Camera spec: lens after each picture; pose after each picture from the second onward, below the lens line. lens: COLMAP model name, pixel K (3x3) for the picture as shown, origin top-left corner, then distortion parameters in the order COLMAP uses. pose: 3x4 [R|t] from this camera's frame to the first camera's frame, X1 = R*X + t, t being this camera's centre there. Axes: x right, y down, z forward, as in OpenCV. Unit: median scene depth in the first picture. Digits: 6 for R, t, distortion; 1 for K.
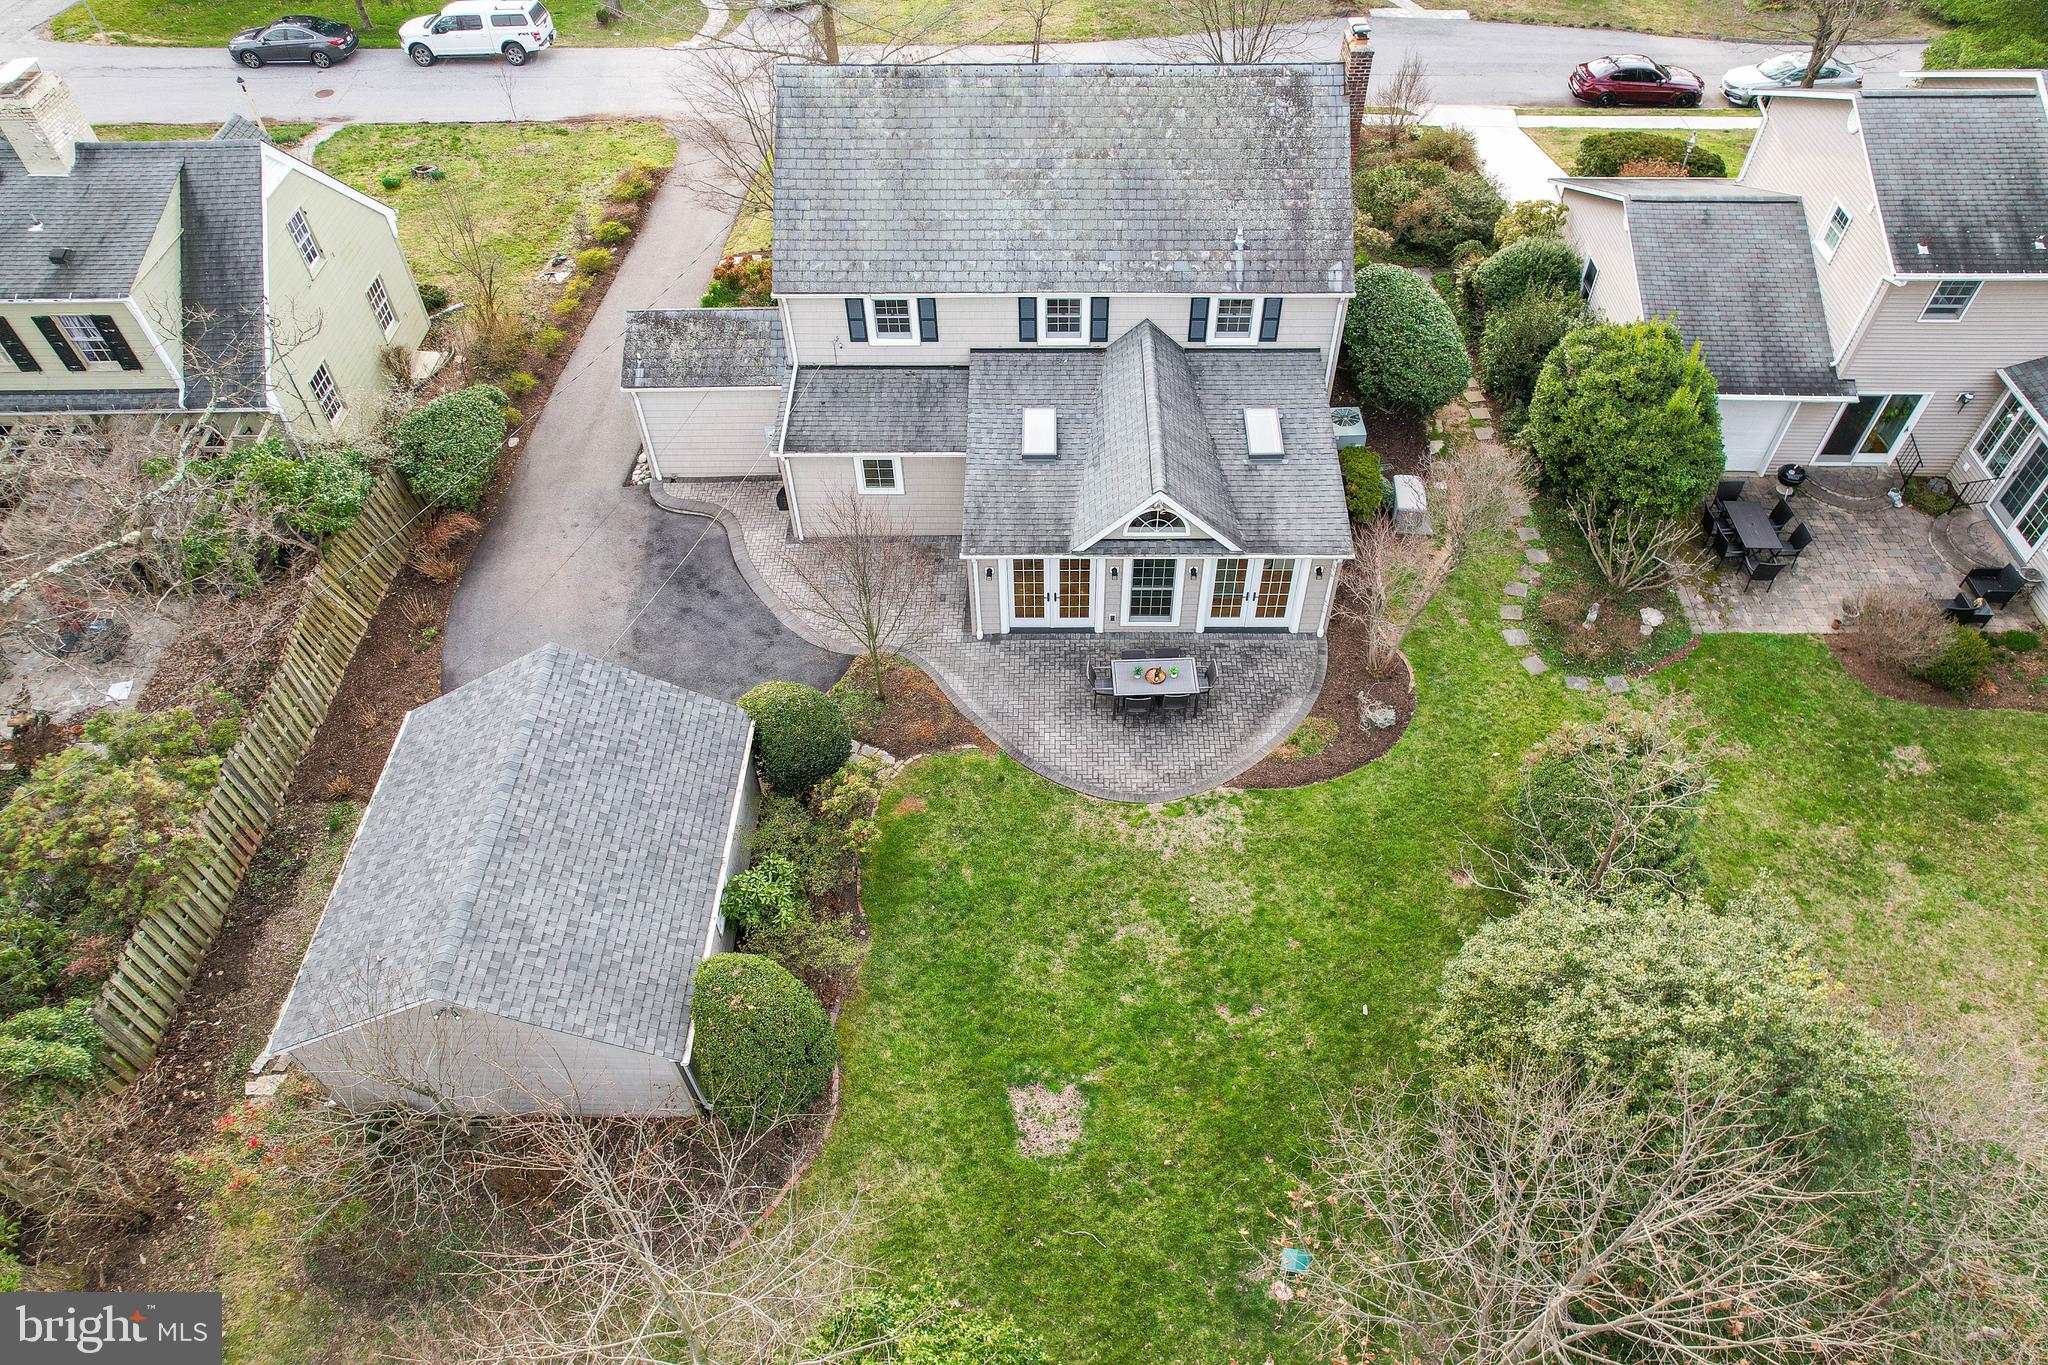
lens RADIAL K [[1309.2, 0, 1026.7], [0, 1309.2, 691.2], [0, 0, 1]] dist [-0.052175, 0.028297]
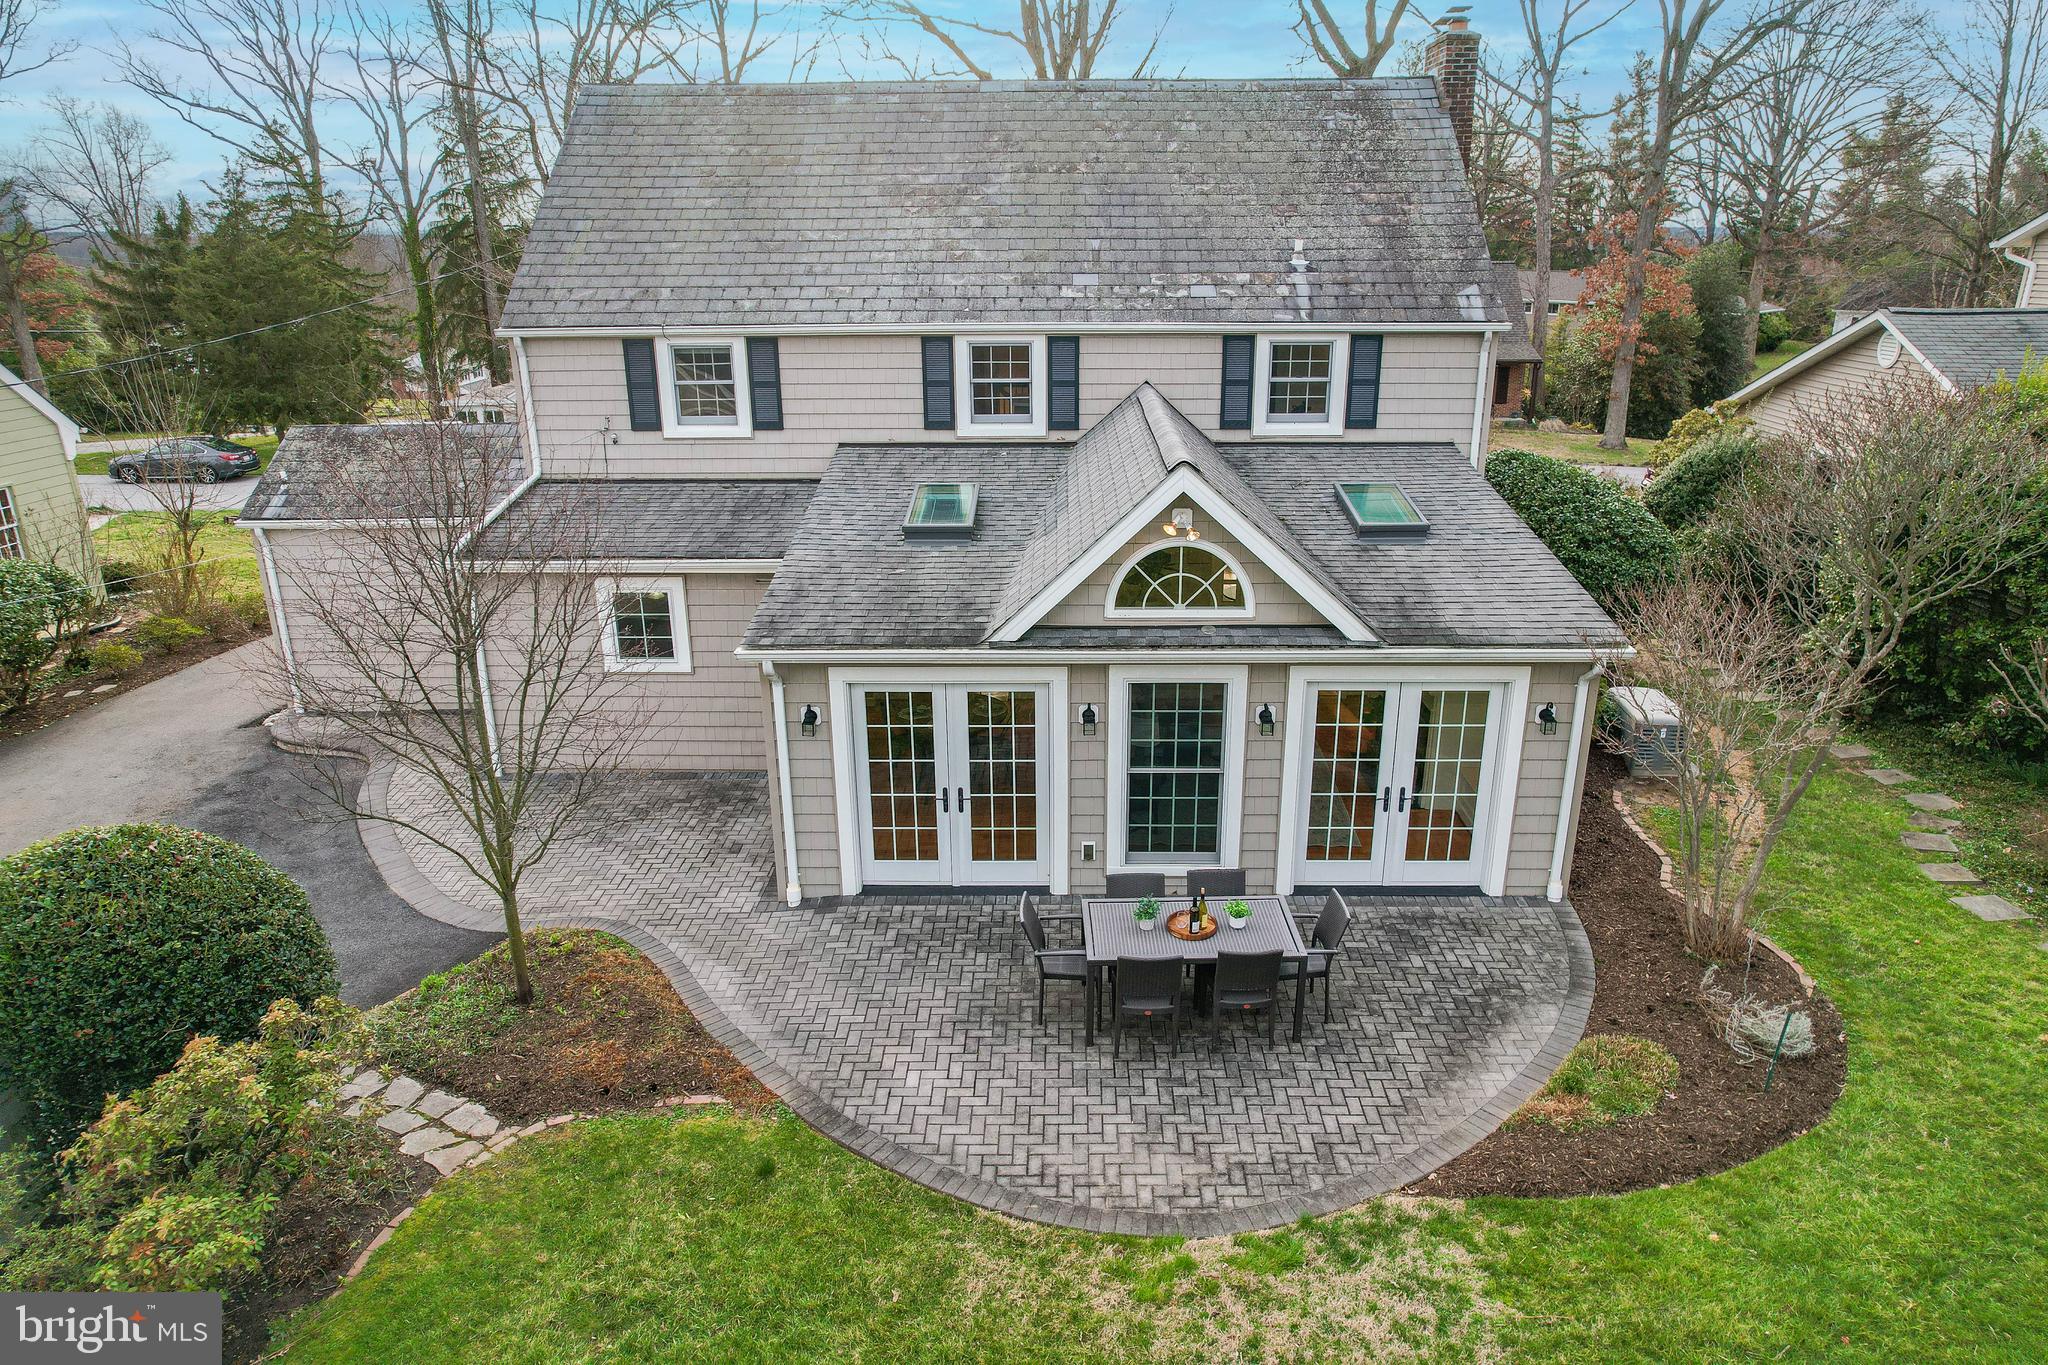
lens RADIAL K [[1309.2, 0, 1033.0], [0, 1309.2, 687.1], [0, 0, 1]] dist [-0.052175, 0.028297]
pose [[0.999918, 0.011434, -0.005760, 0.048527], [-0.012789, 0.871456, -0.490307, 0.114110], [-0.000586, 0.490340, 0.871531, 0.581099]]
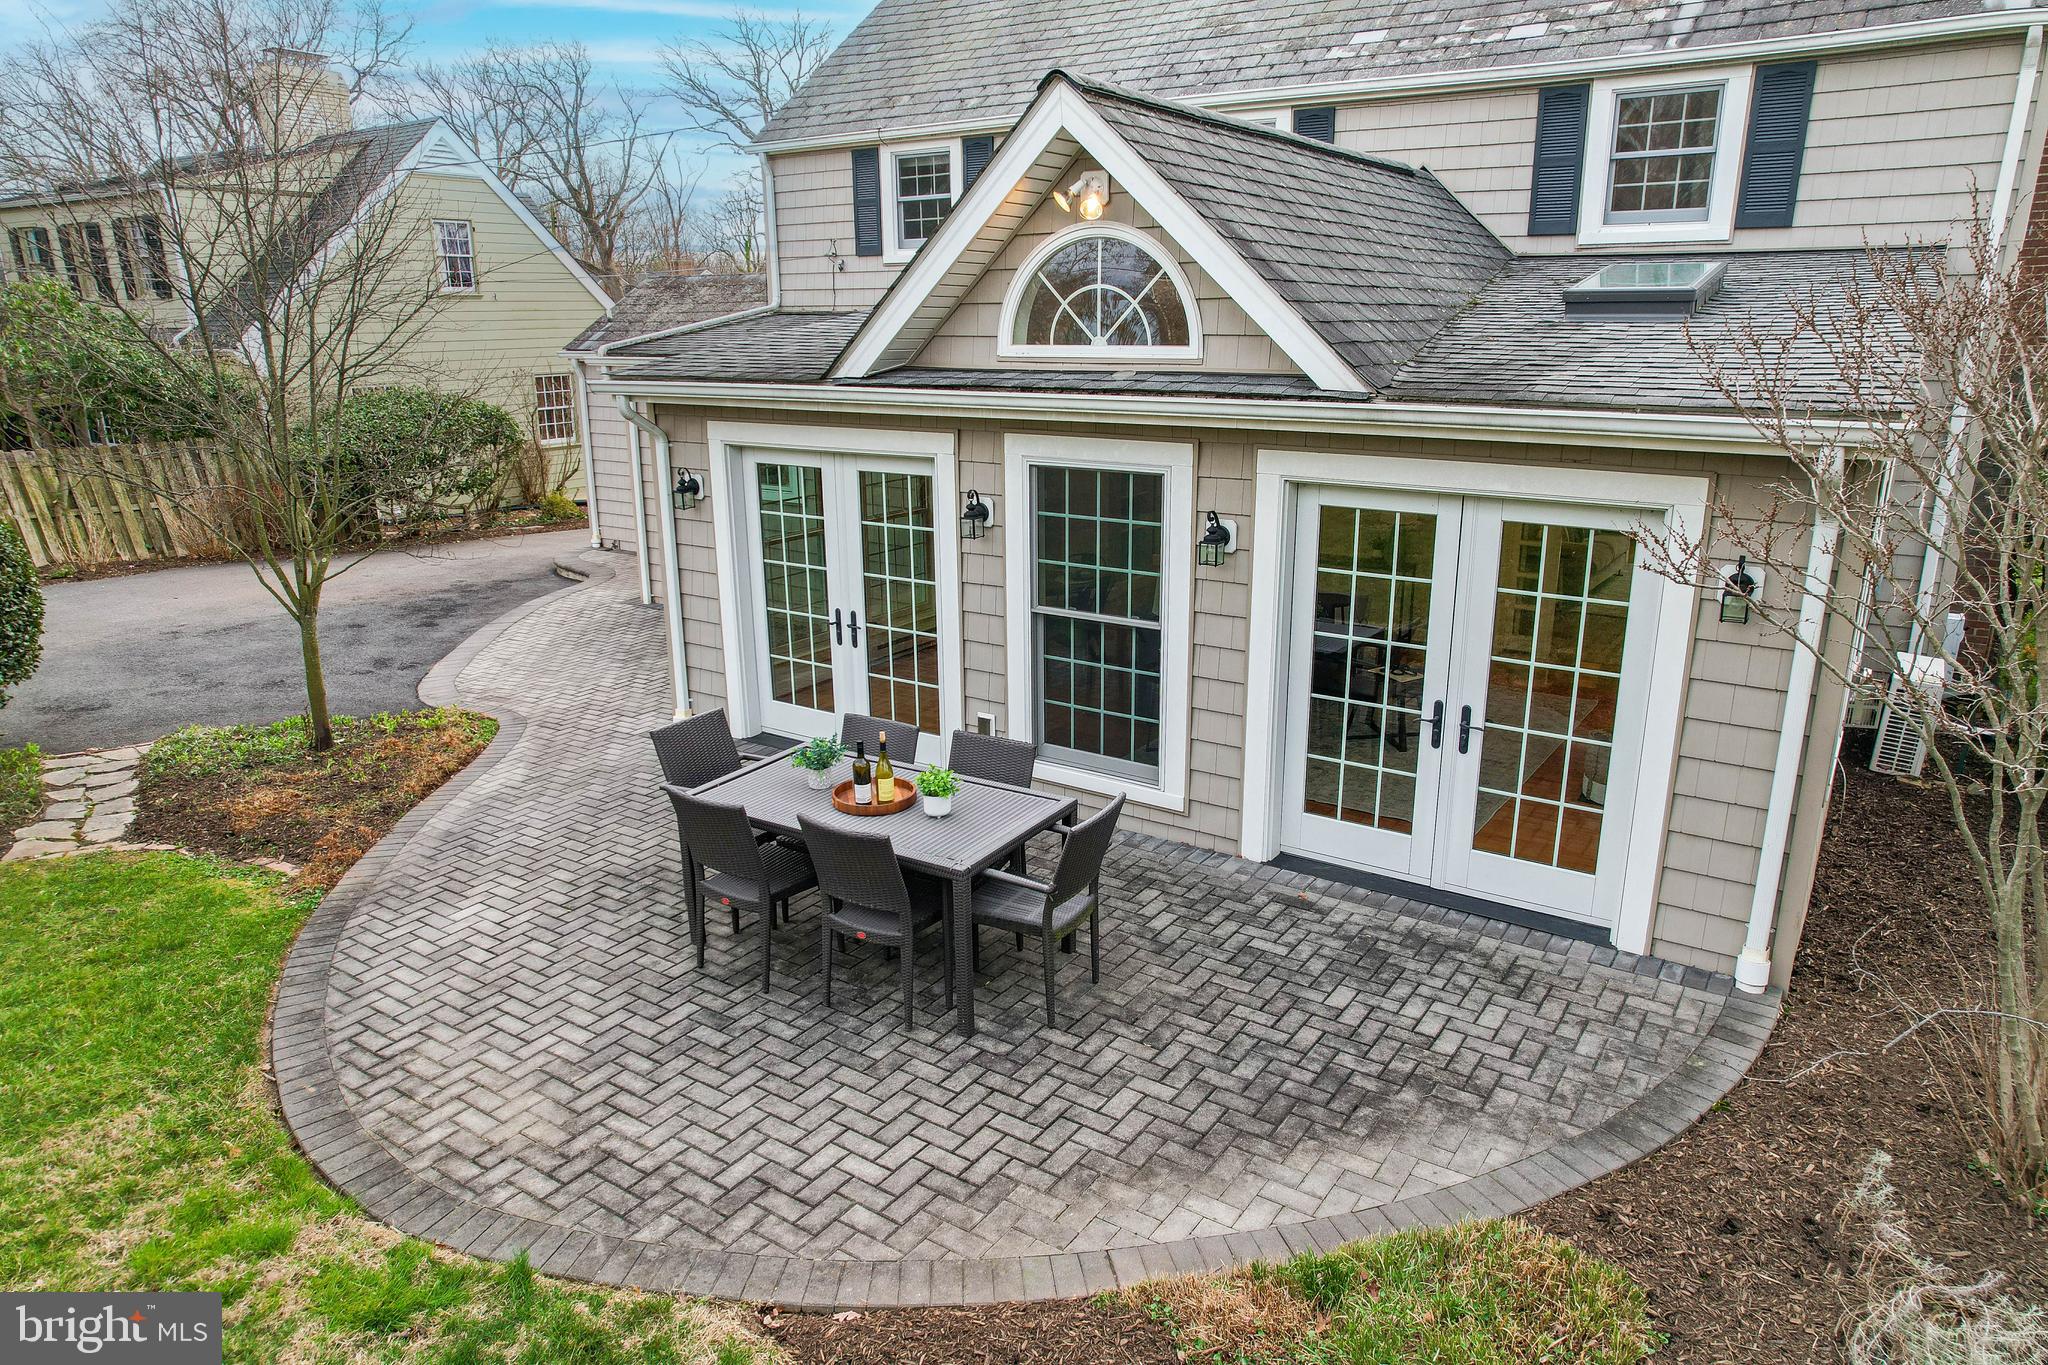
lens RADIAL K [[1309.2, 0, 1036.2], [0, 1309.2, 683.1], [0, 0, 1]] dist [-0.052175, 0.028297]
pose [[0.836313, 0.161205, -0.524017, 0.230772], [-0.418305, 0.805467, -0.419813, 0.056333], [0.354403, 0.570294, 0.741056, 0.773911]]
